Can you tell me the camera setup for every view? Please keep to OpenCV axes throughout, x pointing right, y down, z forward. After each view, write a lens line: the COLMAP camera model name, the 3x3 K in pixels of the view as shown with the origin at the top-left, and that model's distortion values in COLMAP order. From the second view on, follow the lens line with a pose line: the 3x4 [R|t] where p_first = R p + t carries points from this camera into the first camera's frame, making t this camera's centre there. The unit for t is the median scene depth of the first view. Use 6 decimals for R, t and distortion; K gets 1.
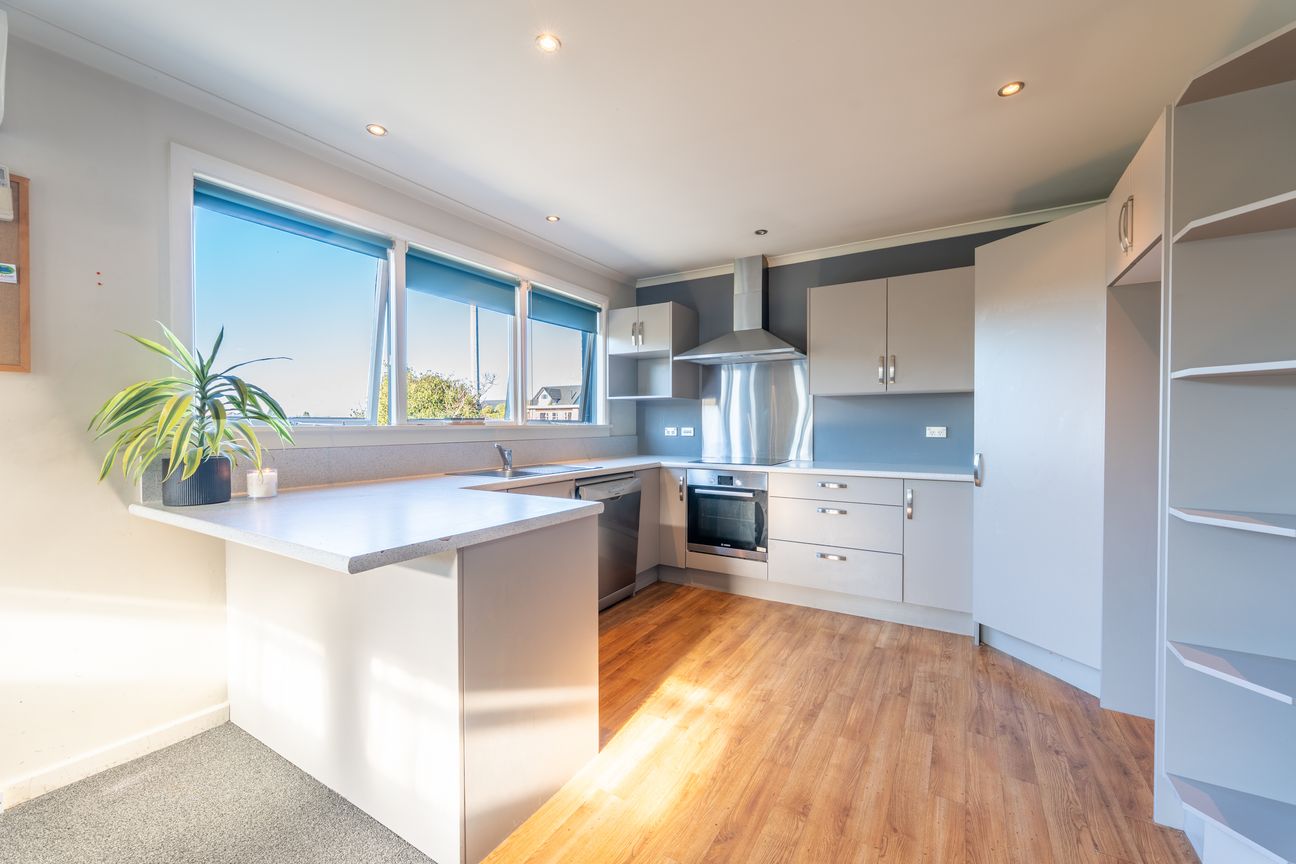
lens RADIAL K [[526.1, 0, 648.0], [0, 526.1, 432.0], [0, 0, 1]] dist [-0.002717, -0.000292]
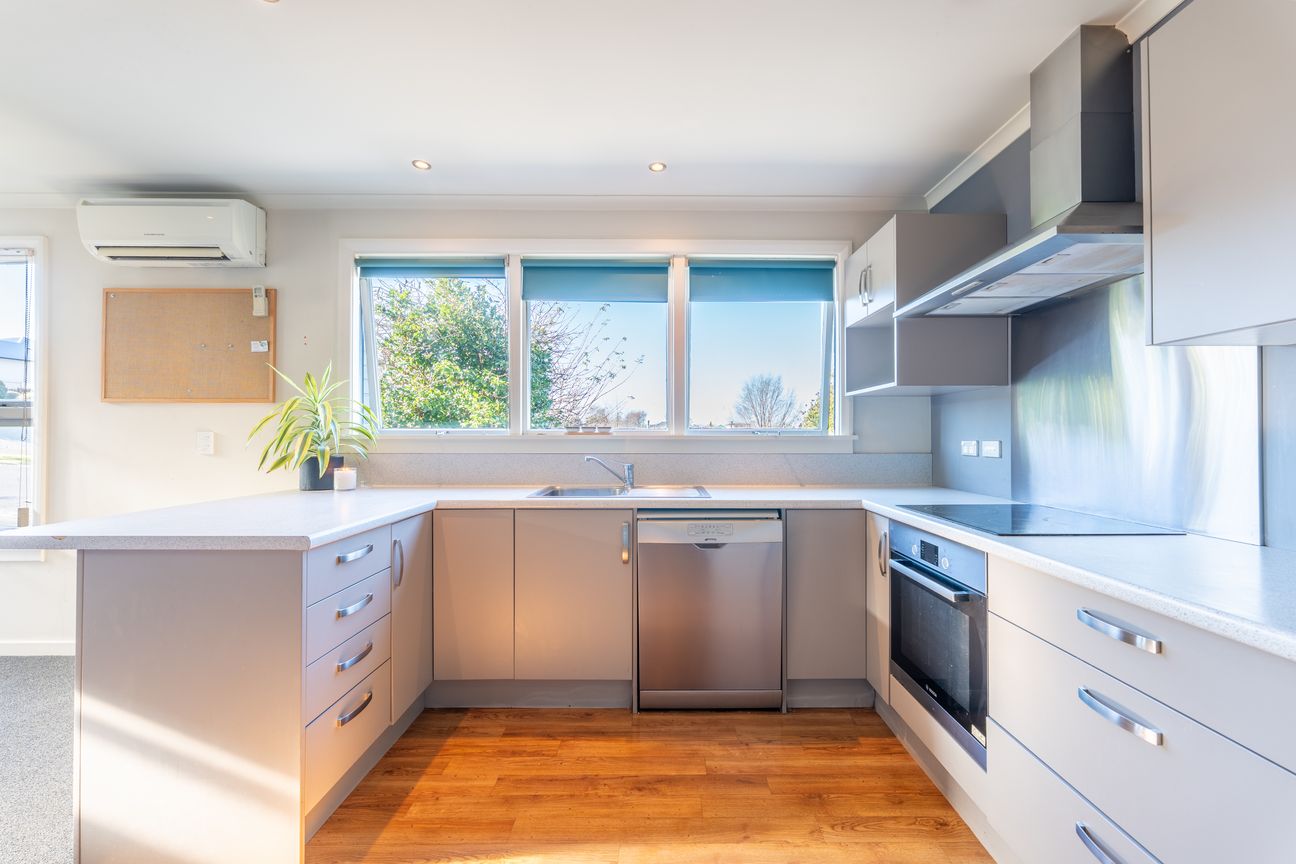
lens RADIAL K [[526.1, 0, 648.0], [0, 526.1, 432.0], [0, 0, 1]] dist [-0.002717, -0.000292]
pose [[0.518672, -0.005168, -0.854958, 0.438904], [-0.015166, 0.999769, -0.015244, -0.005503], [0.854839, 0.020873, 0.518473, 0.561562]]
